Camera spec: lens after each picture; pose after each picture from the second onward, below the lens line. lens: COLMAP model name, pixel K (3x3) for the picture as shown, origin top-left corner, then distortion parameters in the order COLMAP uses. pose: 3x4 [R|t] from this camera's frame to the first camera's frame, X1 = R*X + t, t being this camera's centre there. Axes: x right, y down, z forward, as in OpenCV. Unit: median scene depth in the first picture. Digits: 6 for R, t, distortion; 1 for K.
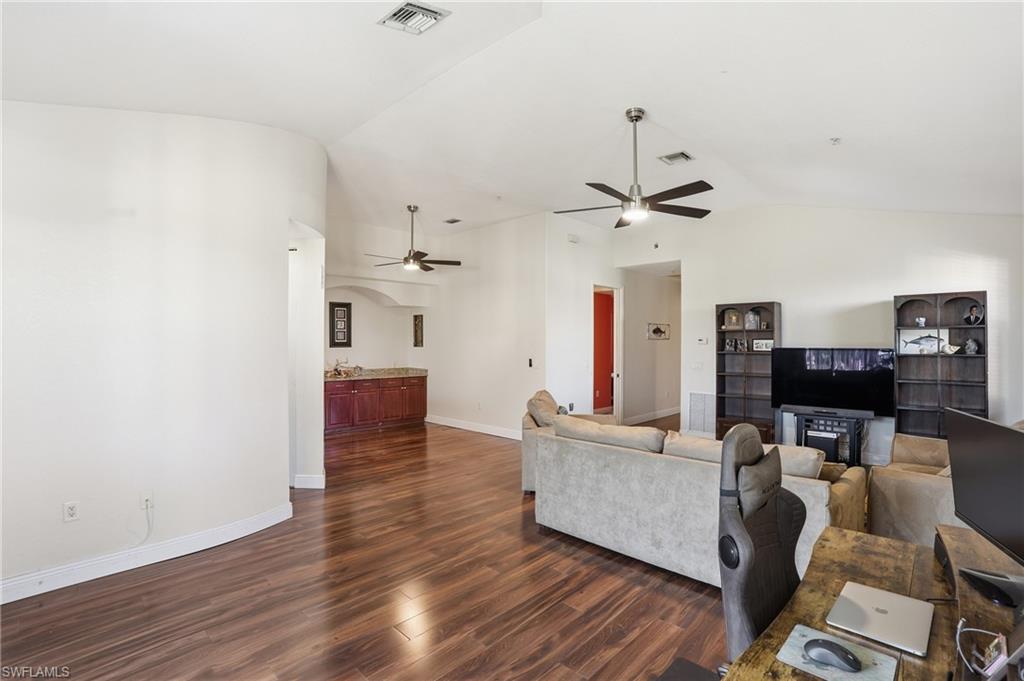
lens RADIAL K [[472.3, 0, 515.0], [0, 472.3, 340.0], [0, 0, 1]] dist [-0.002959, -0.000089]
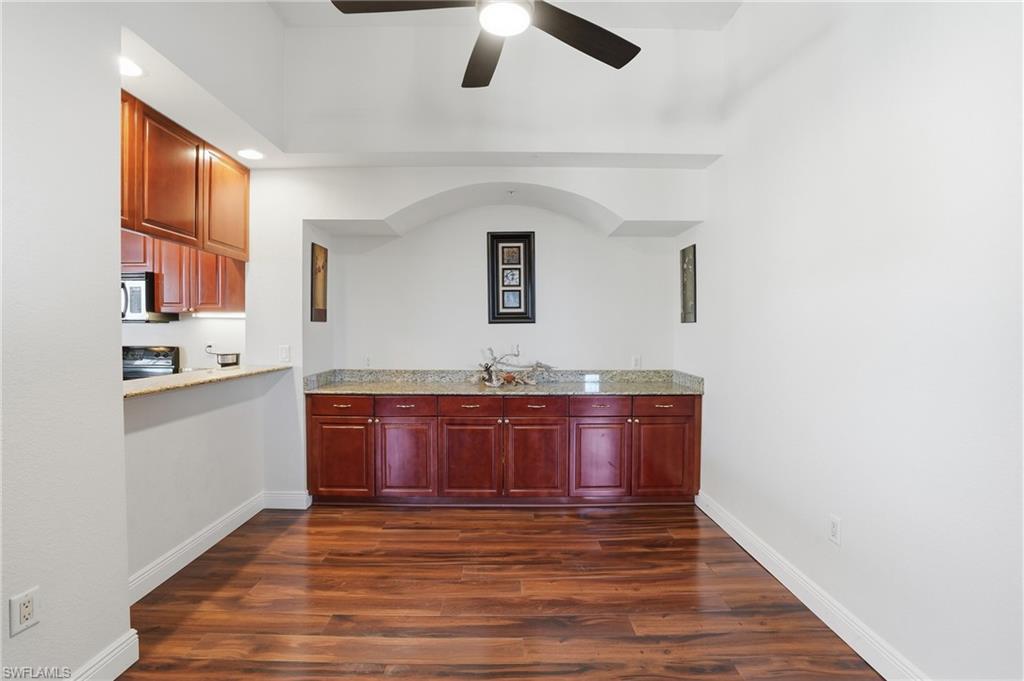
lens RADIAL K [[472.3, 0, 518.5], [0, 472.3, 336.4], [0, 0, 1]] dist [-0.002959, -0.000089]
pose [[0.703752, 0.015360, -0.710280, -0.012414], [0.005157, 0.999629, 0.026727, 0.015430], [0.710427, -0.022472, 0.703412, 0.632421]]
